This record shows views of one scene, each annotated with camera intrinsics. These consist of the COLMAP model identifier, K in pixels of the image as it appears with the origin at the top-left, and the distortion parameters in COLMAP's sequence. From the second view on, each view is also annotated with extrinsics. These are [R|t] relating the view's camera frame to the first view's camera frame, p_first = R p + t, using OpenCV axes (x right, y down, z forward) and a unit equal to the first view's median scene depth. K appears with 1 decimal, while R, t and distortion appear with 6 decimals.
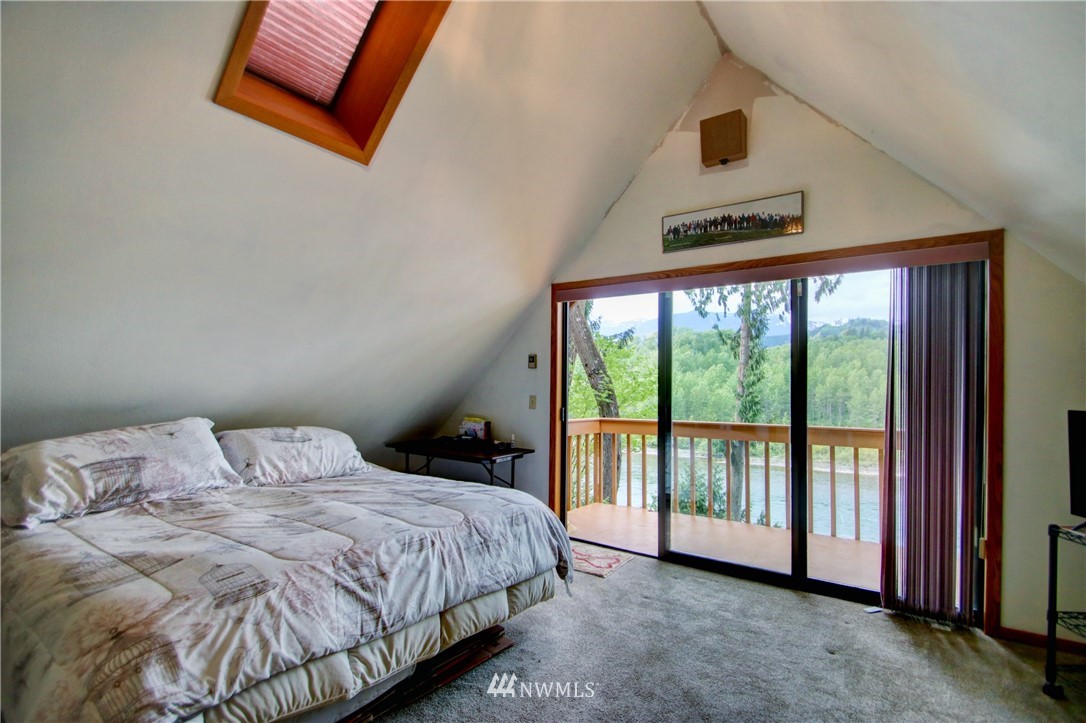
lens RADIAL K [[512.5, 0, 548.7], [0, 512.5, 380.7], [0, 0, 1]] dist [0.019531, -0.019238]
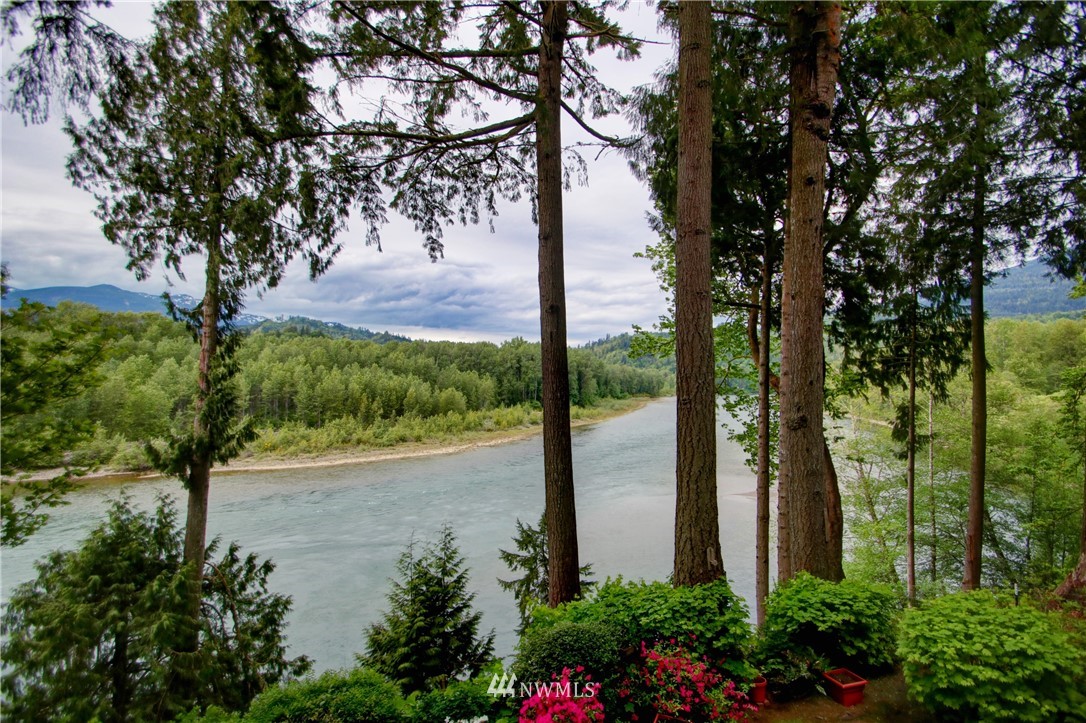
lens RADIAL K [[512.5, 0, 545.9], [0, 512.5, 378.4], [0, 0, 1]] dist [0.019531, -0.019238]
pose [[0.547314, 0.000924, 0.836927, 0.025399], [-0.004940, 0.999986, 0.002126, 0.002927], [-0.836913, -0.005298, 0.547311, 0.186161]]
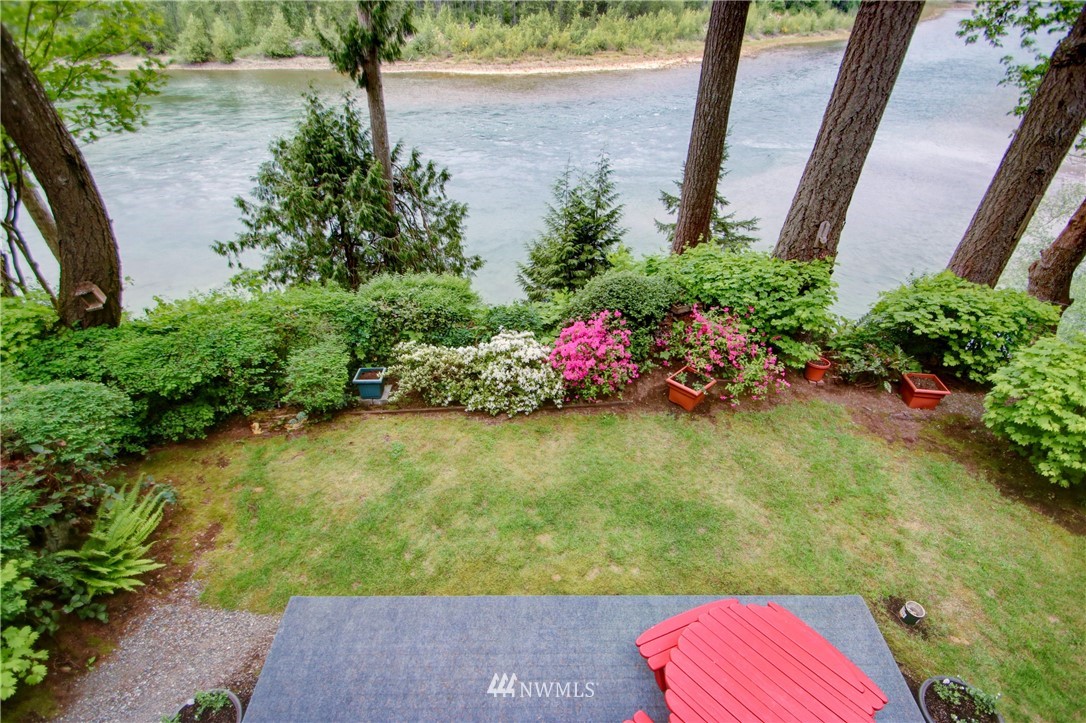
lens RADIAL K [[512.5, 0, 546.5], [0, 512.5, 379.9], [0, 0, 1]] dist [0.019531, -0.019238]
pose [[0.815382, -0.359737, 0.453588, 0.077638], [-0.016229, 0.768990, 0.639054, 0.004903], [-0.578696, -0.528434, 0.621182, 0.156302]]
